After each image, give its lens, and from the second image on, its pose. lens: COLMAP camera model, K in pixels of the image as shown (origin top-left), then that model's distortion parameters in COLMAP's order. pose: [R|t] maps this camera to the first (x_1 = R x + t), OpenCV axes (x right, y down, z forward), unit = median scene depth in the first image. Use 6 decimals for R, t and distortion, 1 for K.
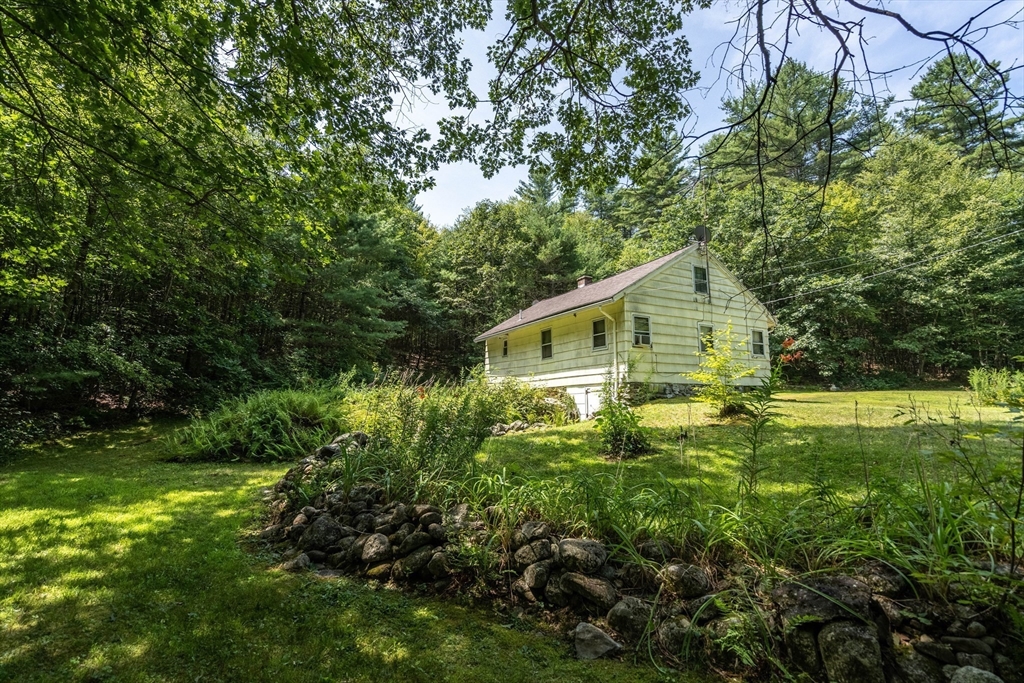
lens RADIAL K [[470.7, 0, 512.0], [0, 470.7, 341.5], [0, 0, 1]] dist [-0.001653, 0.000352]
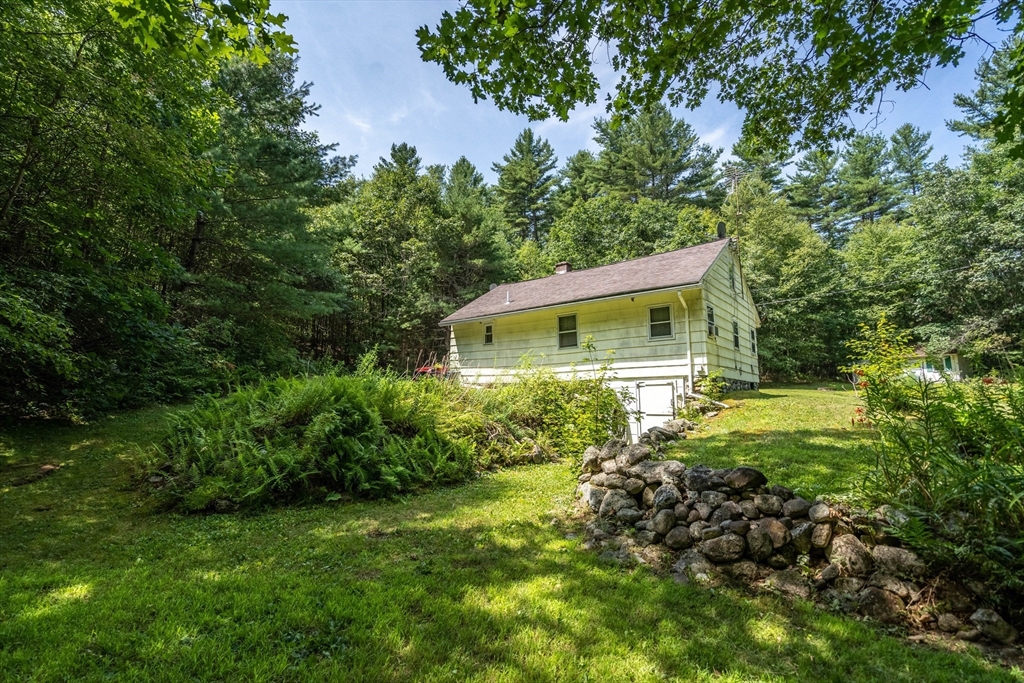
lens RADIAL K [[467.8, 0, 512.0], [0, 467.8, 341.5], [0, 0, 1]] dist [-0.001086, 0.000699]
pose [[0.915297, 0.049656, 0.399707, -0.365106], [-0.050851, 0.998677, -0.007623, 0.035909], [-0.399557, -0.013348, 0.916611, 0.242621]]
